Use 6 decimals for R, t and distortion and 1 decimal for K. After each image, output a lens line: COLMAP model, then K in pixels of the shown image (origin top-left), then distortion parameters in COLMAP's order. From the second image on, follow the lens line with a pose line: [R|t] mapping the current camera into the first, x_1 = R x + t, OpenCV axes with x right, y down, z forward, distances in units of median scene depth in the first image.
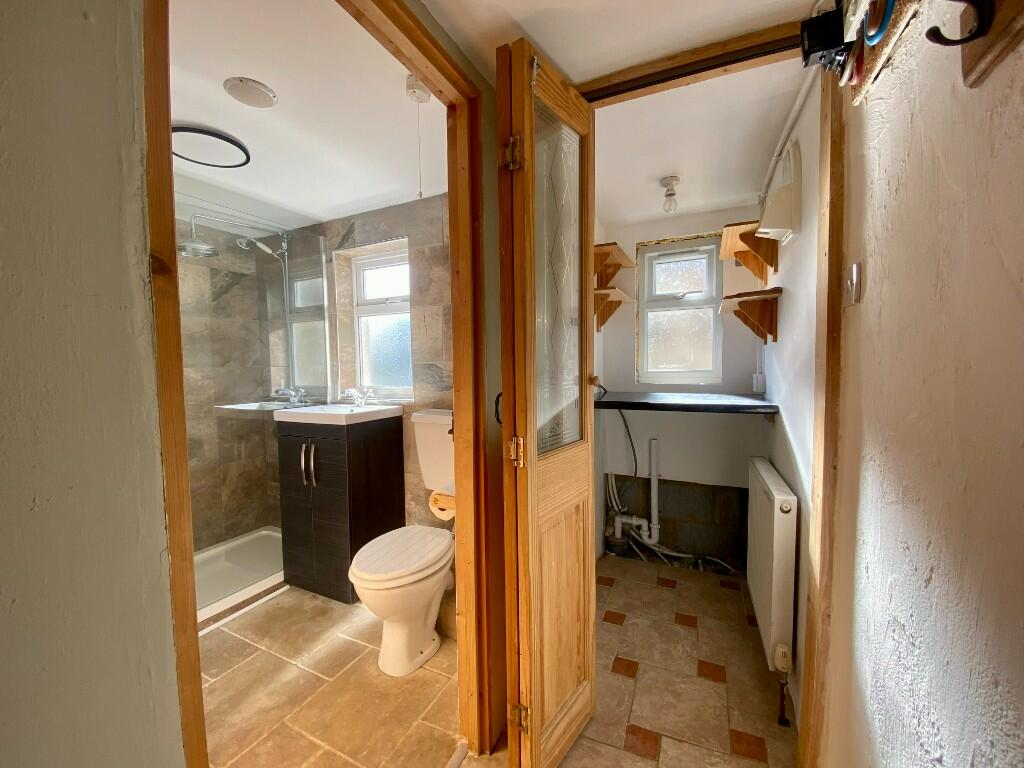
lens RADIAL K [[413.2, 0, 506.6], [0, 413.2, 386.3], [0, 0, 1]] dist [0.001889, -0.000163]
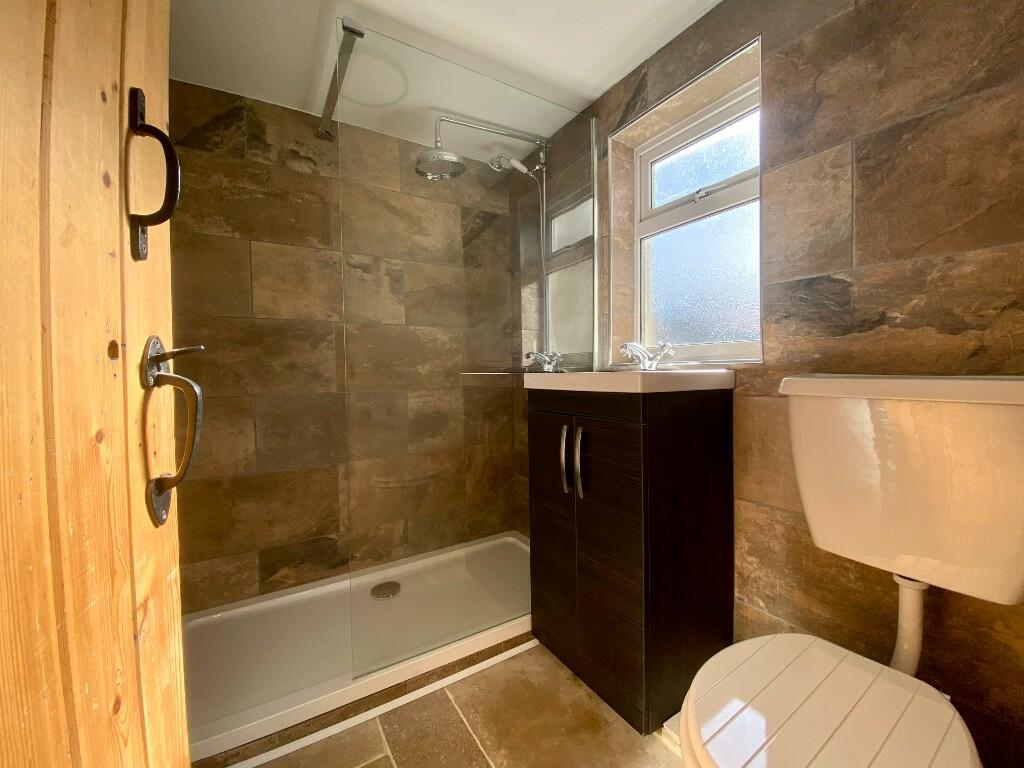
lens RADIAL K [[413.2, 0, 506.6], [0, 413.2, 386.3], [0, 0, 1]] dist [0.001889, -0.000163]
pose [[0.849123, 0.021836, -0.527744, -0.194537], [-0.024252, 0.999703, 0.002344, 0.066196], [0.527639, 0.010809, 0.849400, 0.347327]]
